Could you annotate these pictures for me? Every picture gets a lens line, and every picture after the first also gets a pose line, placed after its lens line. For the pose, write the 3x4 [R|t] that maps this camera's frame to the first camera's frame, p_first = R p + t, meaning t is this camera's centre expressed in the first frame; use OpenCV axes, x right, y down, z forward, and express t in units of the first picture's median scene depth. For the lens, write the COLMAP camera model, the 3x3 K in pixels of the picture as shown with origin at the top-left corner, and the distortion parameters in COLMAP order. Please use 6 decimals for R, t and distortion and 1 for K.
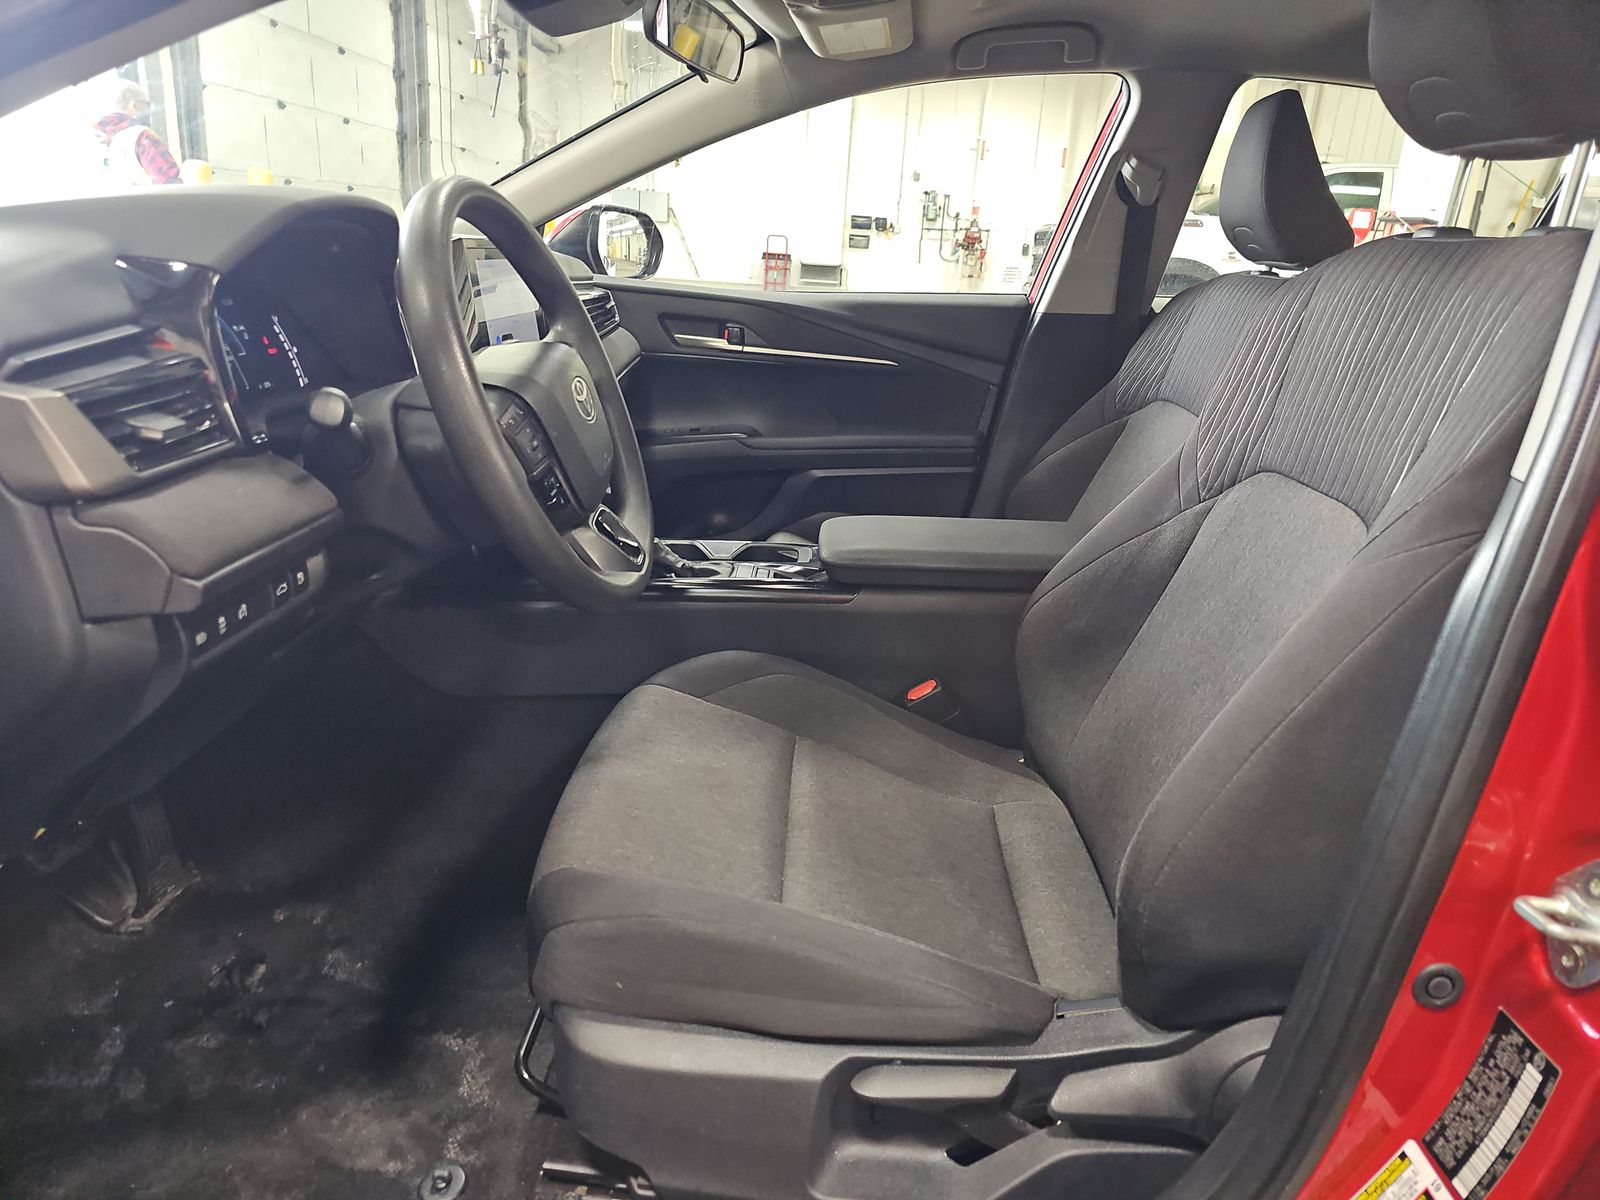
lens RADIAL K [[1048.9, 0, 799.0], [0, 1048.9, 562.8], [0, 0, 1]] dist [0.021853, -0.003858]
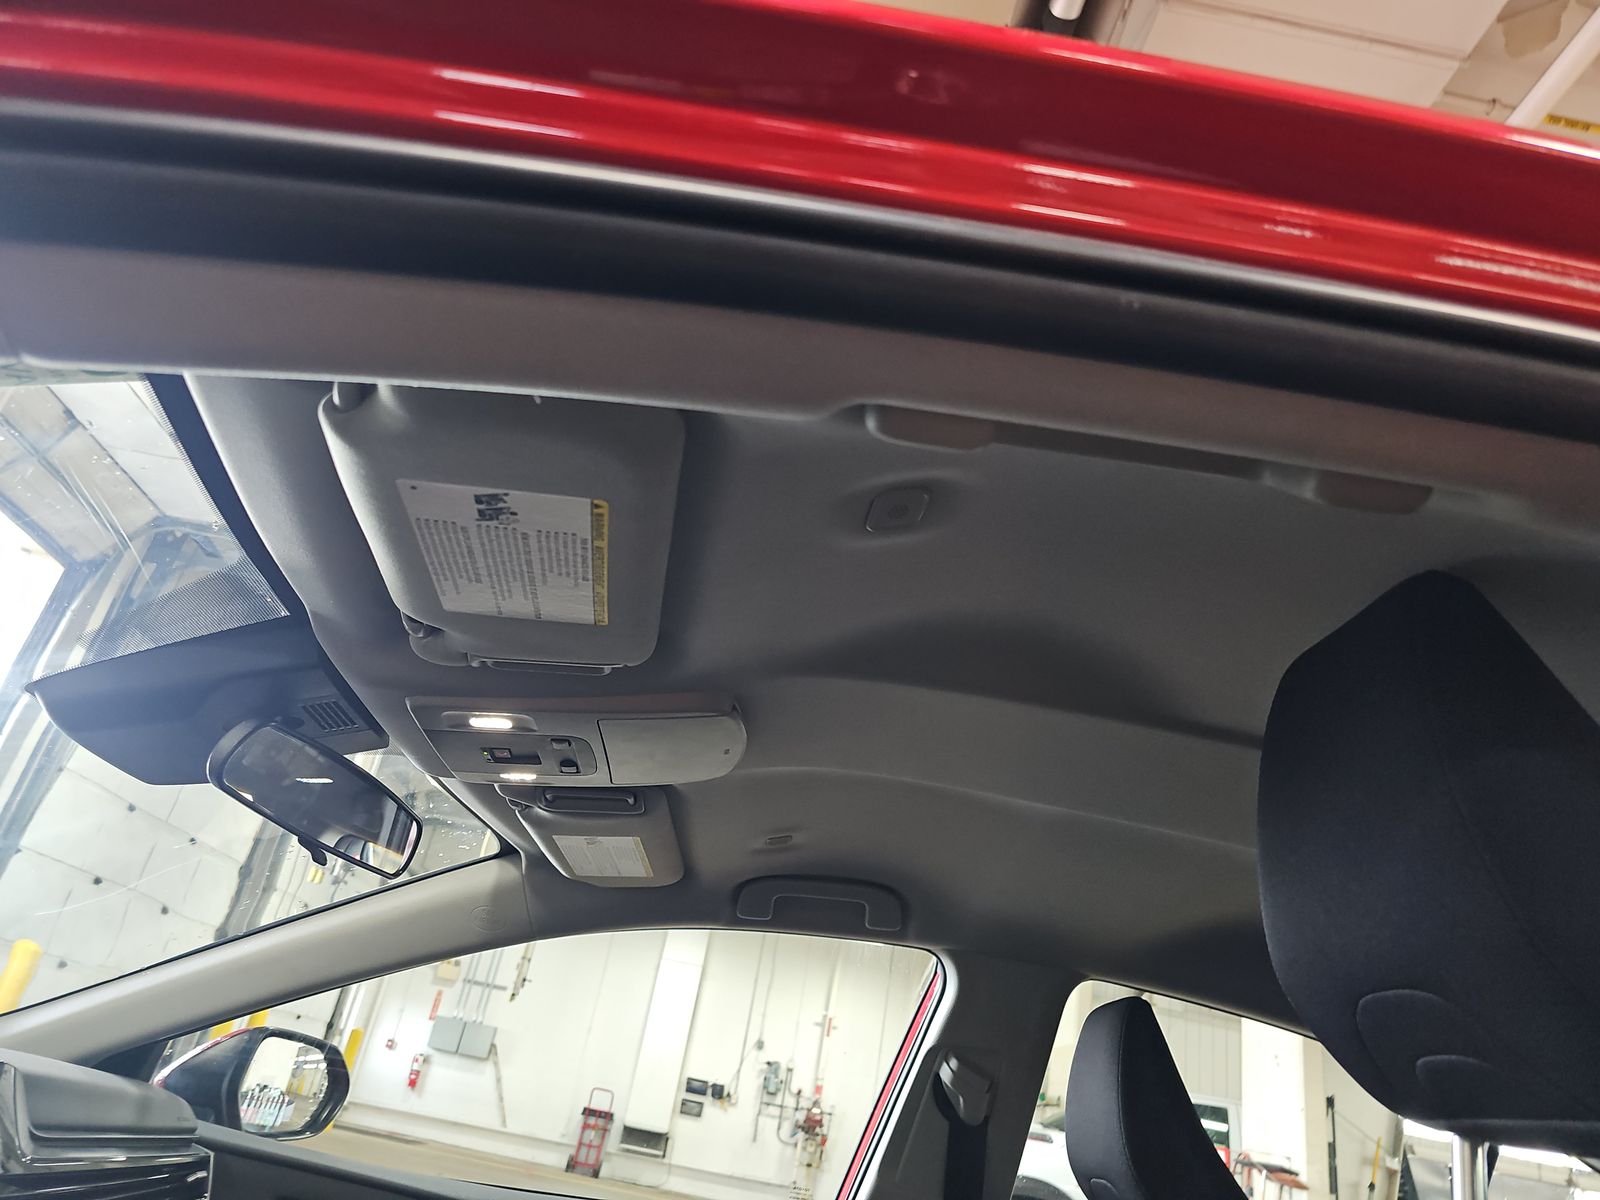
lens RADIAL K [[999.1, 0, 800.0], [0, 999.1, 600.0], [0, 0, 1]] dist [-0.011058, -0.002074]
pose [[0.984846, 0.162064, 0.061750, 0.106795], [-0.073934, 0.714408, -0.695812, -0.106456], [-0.156880, 0.680703, 0.715564, 0.264286]]
